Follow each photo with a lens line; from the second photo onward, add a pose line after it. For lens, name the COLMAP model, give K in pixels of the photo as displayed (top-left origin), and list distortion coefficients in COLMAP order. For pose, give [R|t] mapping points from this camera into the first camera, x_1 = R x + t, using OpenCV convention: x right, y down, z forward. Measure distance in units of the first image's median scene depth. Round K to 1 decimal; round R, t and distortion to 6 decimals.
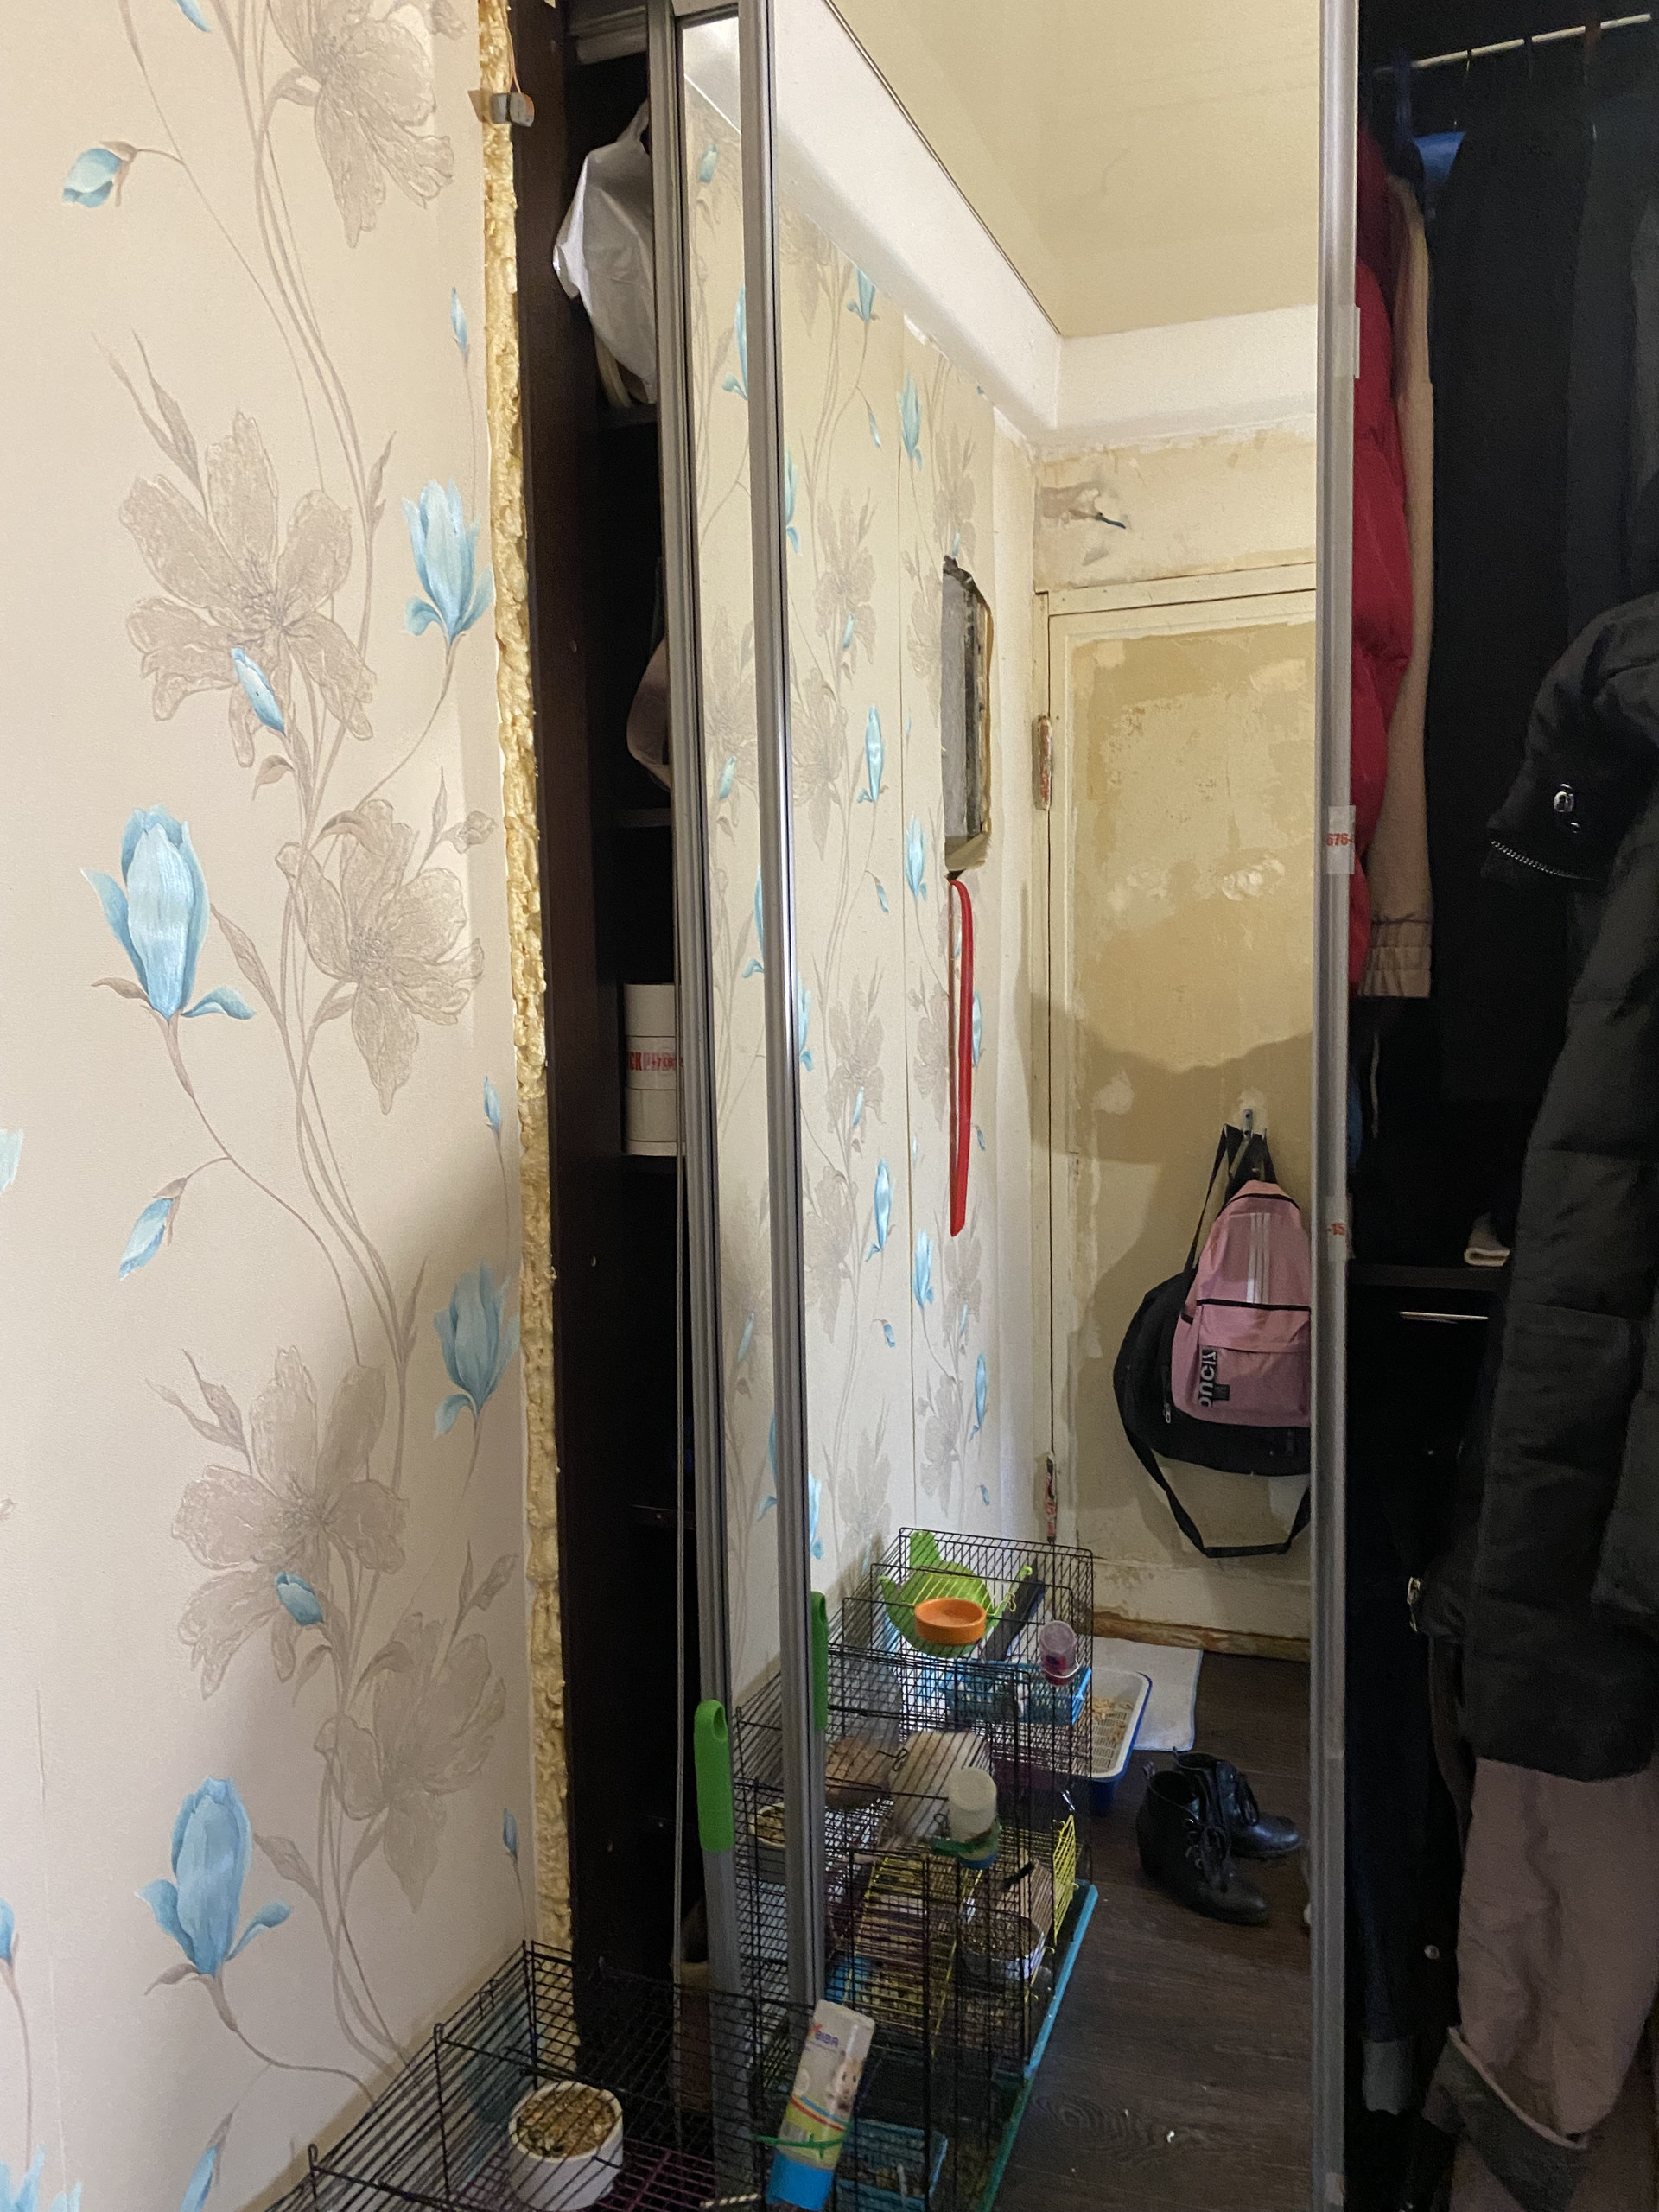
lens RADIAL K [[1723.9, 0, 865.7], [0, 1723.9, 1069.0], [0, 0, 1]] dist [0.112888, -0.115346]
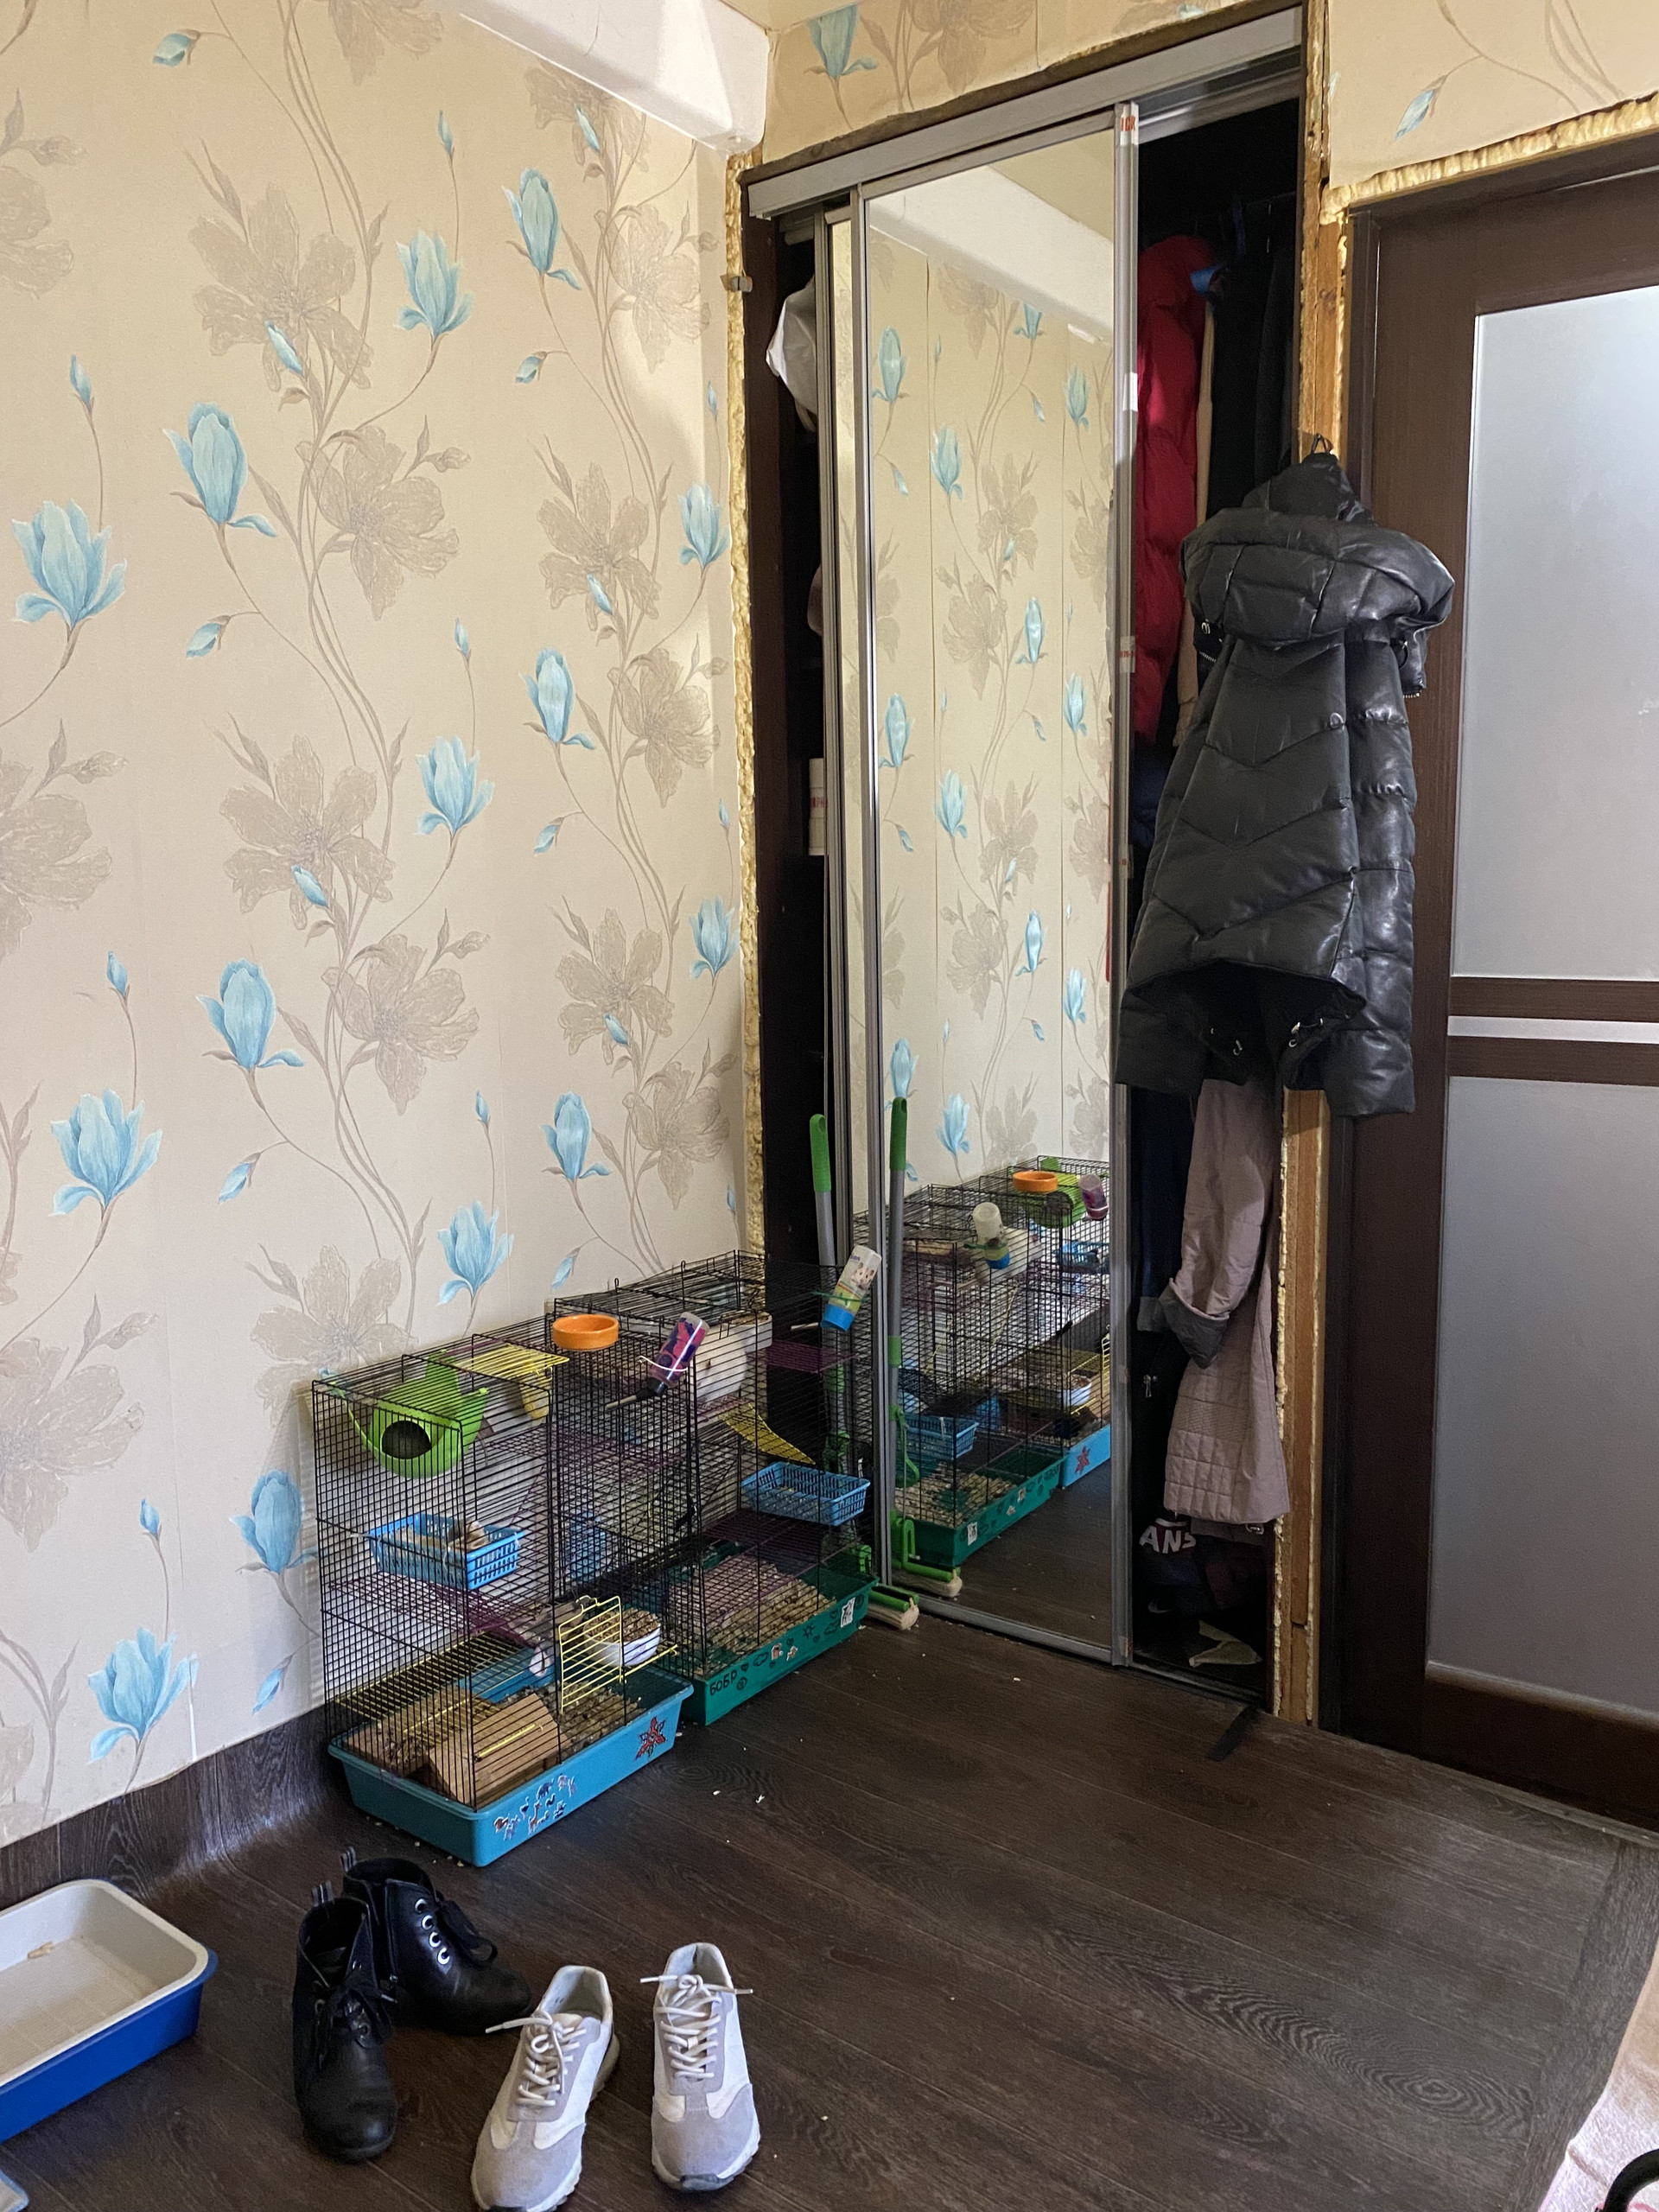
lens RADIAL K [[1723.9, 0, 865.7], [0, 1723.9, 1069.0], [0, 0, 1]] dist [0.112888, -0.115346]
pose [[0.965565, 0.035346, -0.257751, 0.444688], [-0.024363, 0.998659, 0.045682, 0.214097], [0.259020, -0.037830, 0.965131, -0.823472]]
